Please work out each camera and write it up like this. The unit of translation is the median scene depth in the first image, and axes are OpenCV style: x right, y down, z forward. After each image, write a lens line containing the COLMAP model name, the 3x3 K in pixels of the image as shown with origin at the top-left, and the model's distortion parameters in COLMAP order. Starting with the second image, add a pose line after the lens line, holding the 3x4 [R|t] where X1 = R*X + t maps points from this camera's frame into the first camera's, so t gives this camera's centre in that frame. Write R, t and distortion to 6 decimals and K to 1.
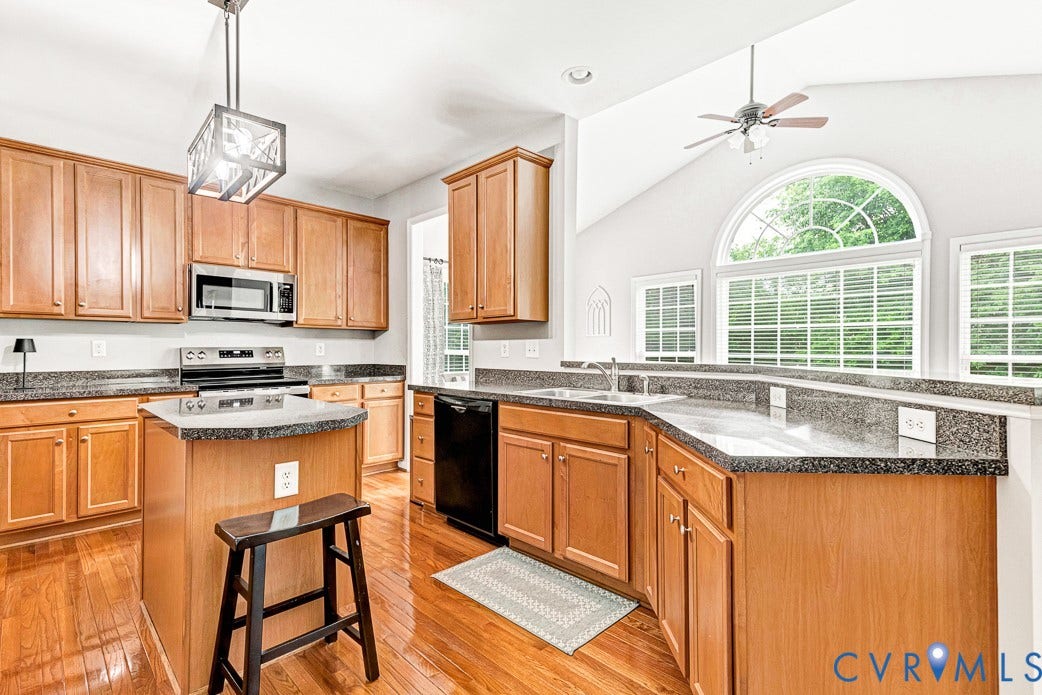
lens RADIAL K [[489.3, 0, 526.8], [0, 489.3, 347.6], [0, 0, 1]] dist [0.015102, -0.001155]
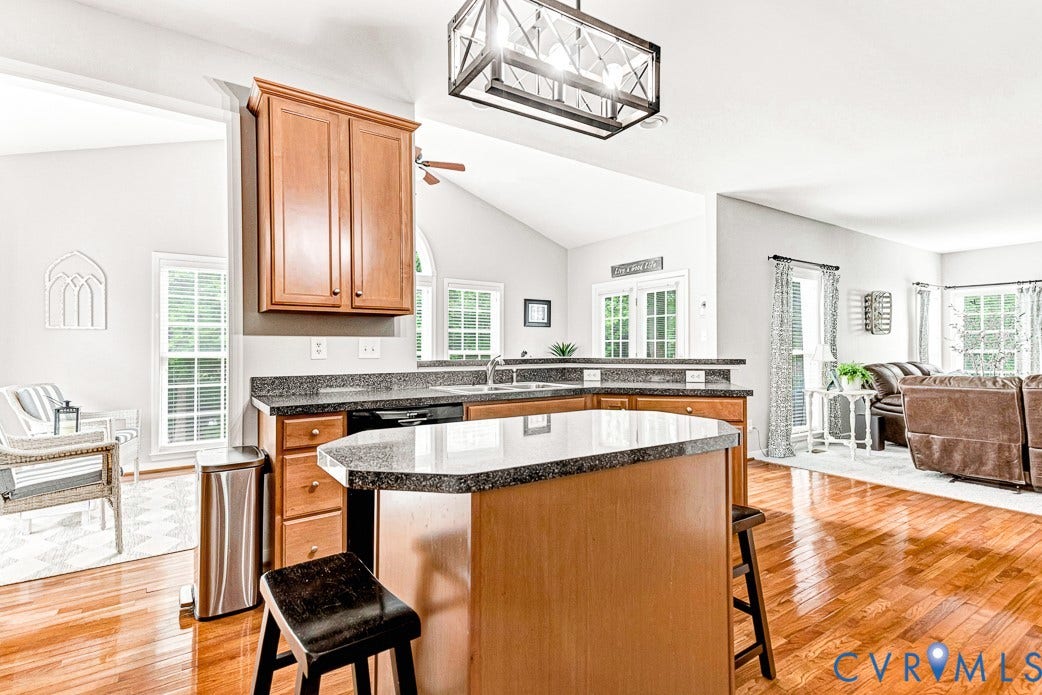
lens RADIAL K [[489.3, 0, 518.1], [0, 489.3, 347.4], [0, 0, 1]] dist [0.015102, -0.001155]
pose [[0.183077, -0.002257, 0.983096, -0.863719], [-0.002608, 0.999993, 0.002782, -0.002091], [-0.983095, -0.003073, 0.183070, 0.647011]]
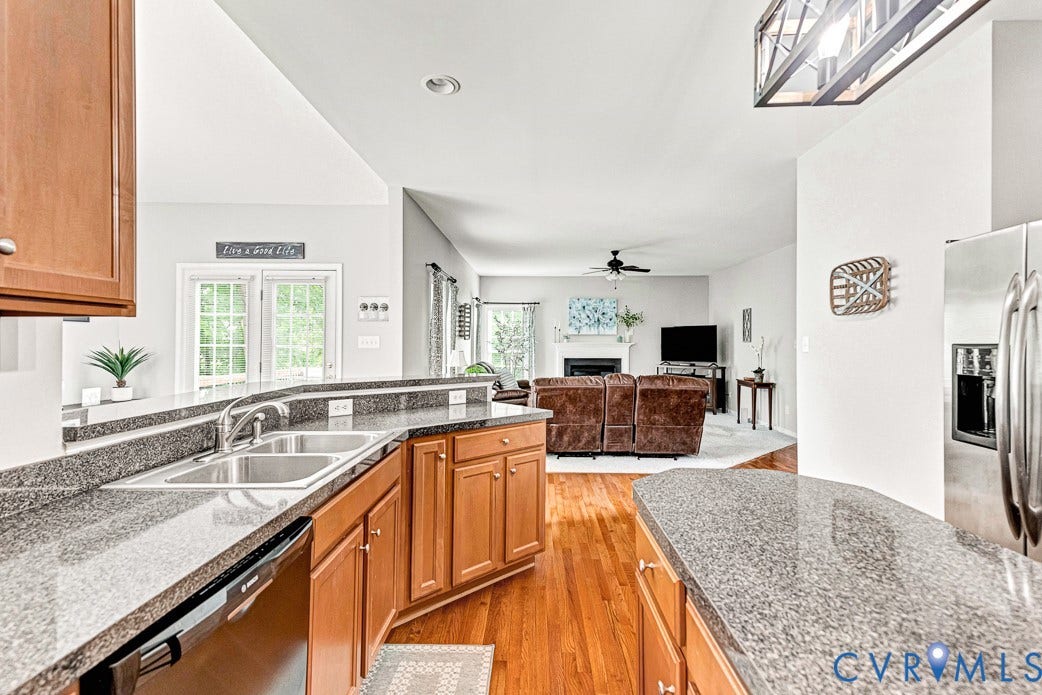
lens RADIAL K [[489.3, 0, 524.7], [0, 489.3, 338.1], [0, 0, 1]] dist [0.015102, -0.001155]
pose [[-0.691318, 0.001988, 0.722548, -0.464424], [-0.008431, 0.999906, -0.010817, -0.041774], [-0.722501, -0.013570, -0.691237, 1.038900]]
